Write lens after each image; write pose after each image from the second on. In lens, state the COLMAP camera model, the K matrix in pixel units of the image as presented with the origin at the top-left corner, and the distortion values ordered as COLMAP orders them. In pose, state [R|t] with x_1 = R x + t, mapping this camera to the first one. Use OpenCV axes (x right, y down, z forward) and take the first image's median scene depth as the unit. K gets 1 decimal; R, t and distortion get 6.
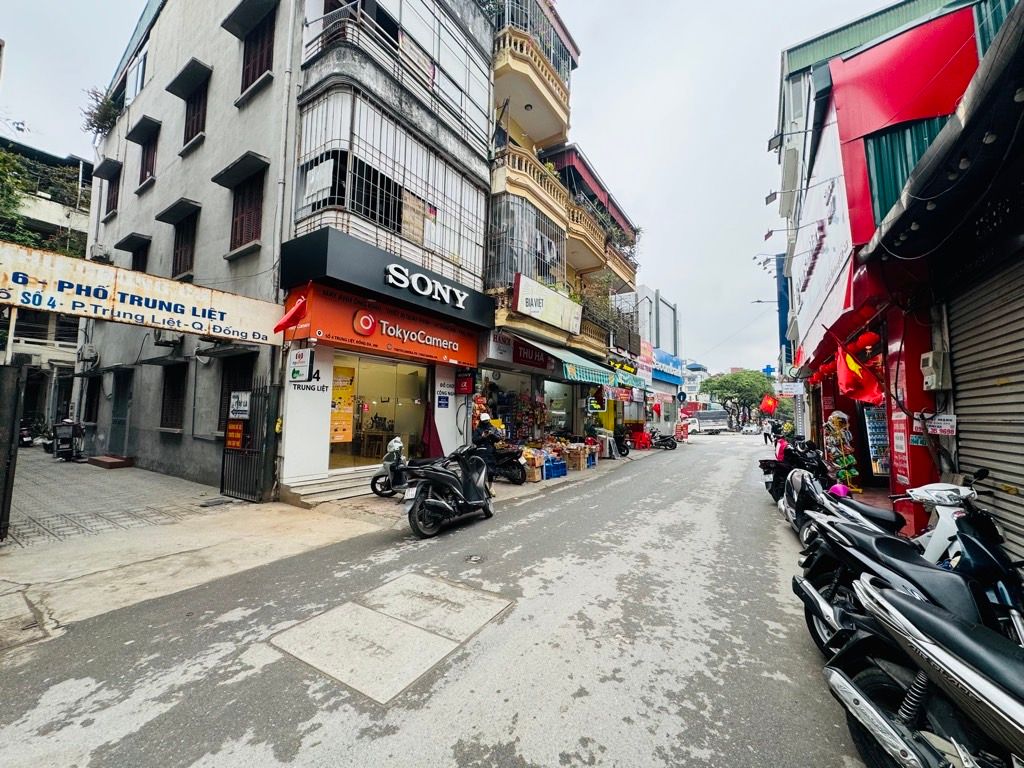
lens RADIAL K [[413.8, 0, 508.2], [0, 413.8, 380.2], [0, 0, 1]] dist [-0.001686, 0.000597]
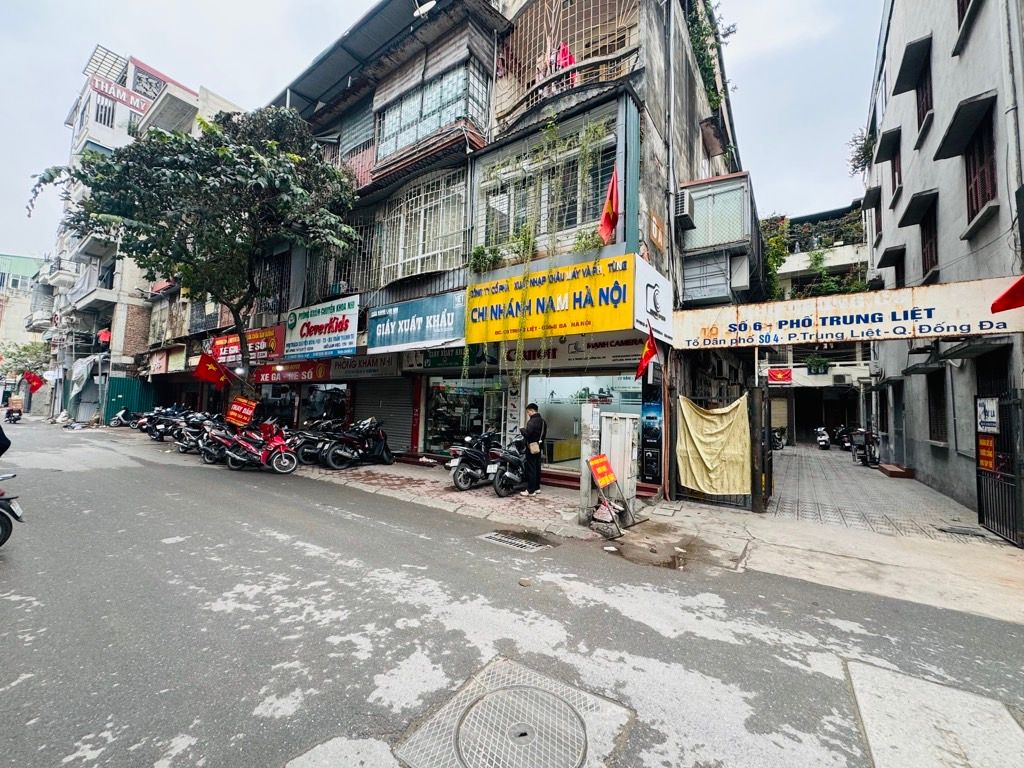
lens RADIAL K [[413.8, 0, 508.3], [0, 413.8, 381.0], [0, 0, 1]] dist [-0.001686, 0.000597]
pose [[-0.066618, -0.082853, -0.994333, 0.272717], [0.052348, 0.994884, -0.086406, 0.020629], [0.996404, -0.057807, -0.061940, 0.190421]]
